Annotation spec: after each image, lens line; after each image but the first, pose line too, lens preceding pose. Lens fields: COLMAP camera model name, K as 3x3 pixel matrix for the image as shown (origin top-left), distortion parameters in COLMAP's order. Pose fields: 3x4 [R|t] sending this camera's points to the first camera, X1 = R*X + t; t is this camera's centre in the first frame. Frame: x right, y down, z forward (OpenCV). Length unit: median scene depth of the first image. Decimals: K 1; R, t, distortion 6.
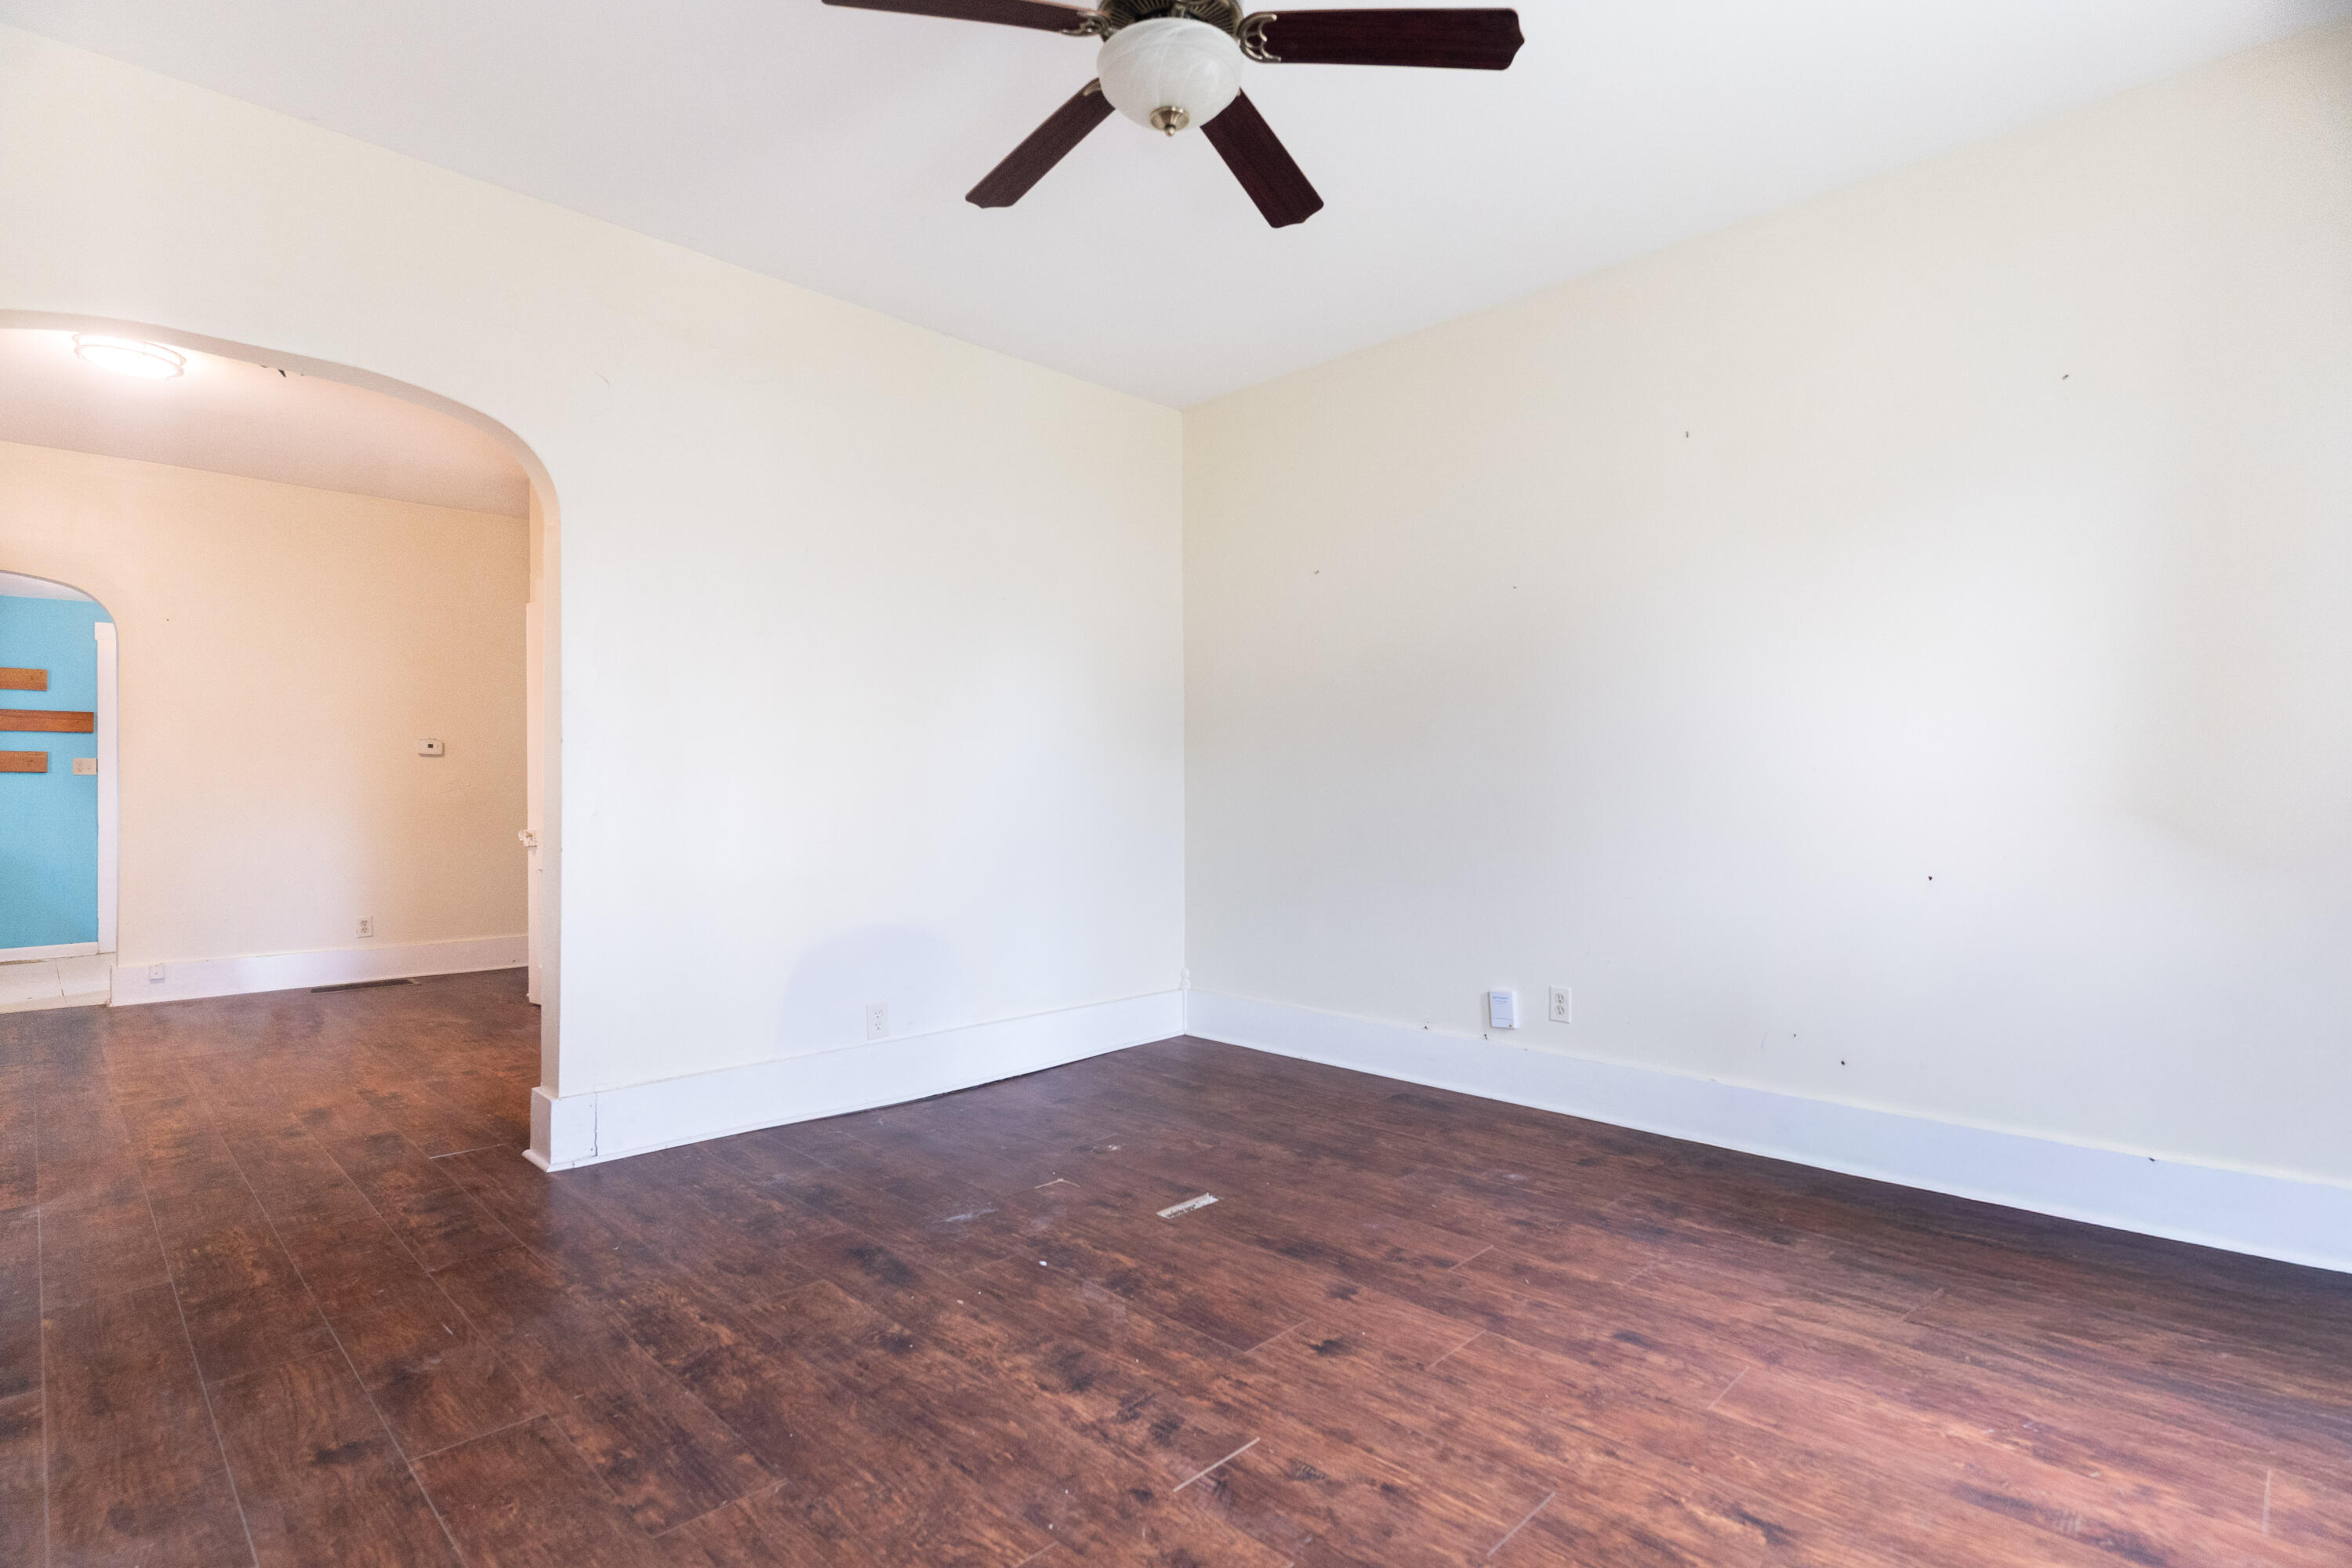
lens RADIAL K [[1128.7, 0, 1176.0], [0, 1128.7, 784.0], [0, 0, 1]] dist [0.001313, 0.000170]
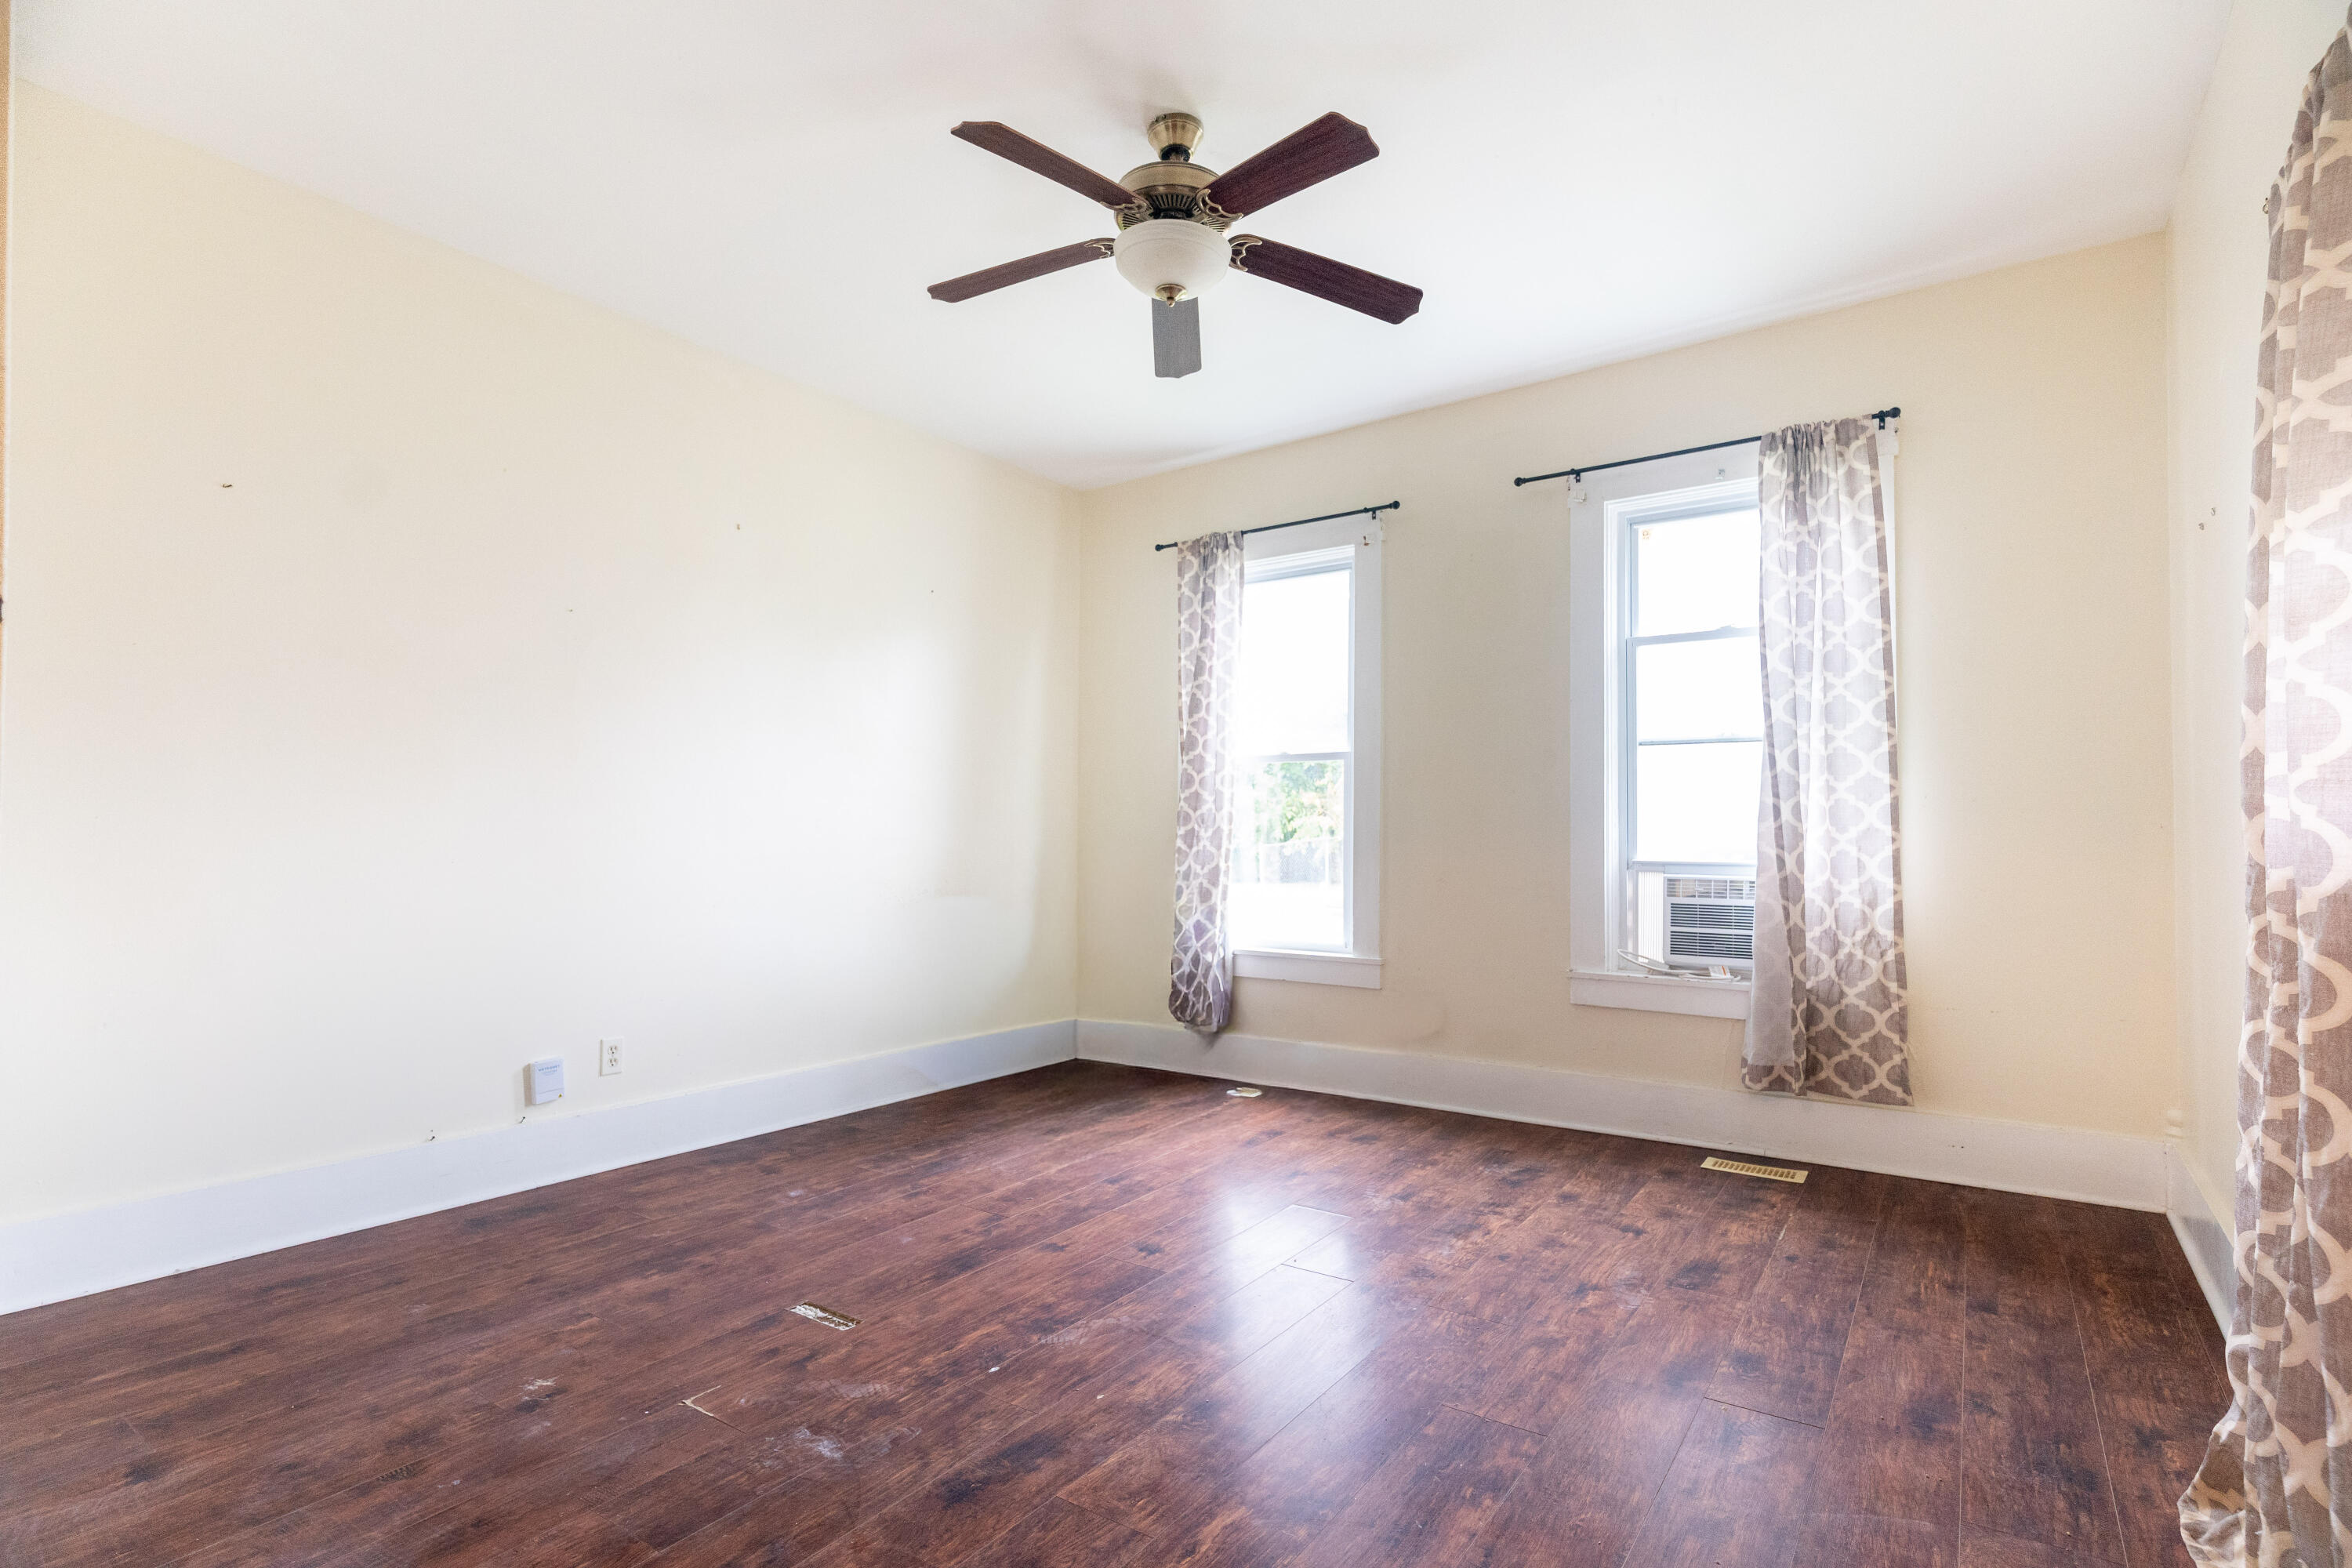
lens RADIAL K [[1138.8, 0, 1175.4], [0, 1138.8, 791.7], [0, 0, 1]] dist [0.001422, 0.000331]
pose [[-0.166370, 0.040023, 0.985251, -0.922075], [-0.012909, 0.999002, -0.042761, 0.006609], [-0.985979, -0.019832, -0.165687, 0.900532]]
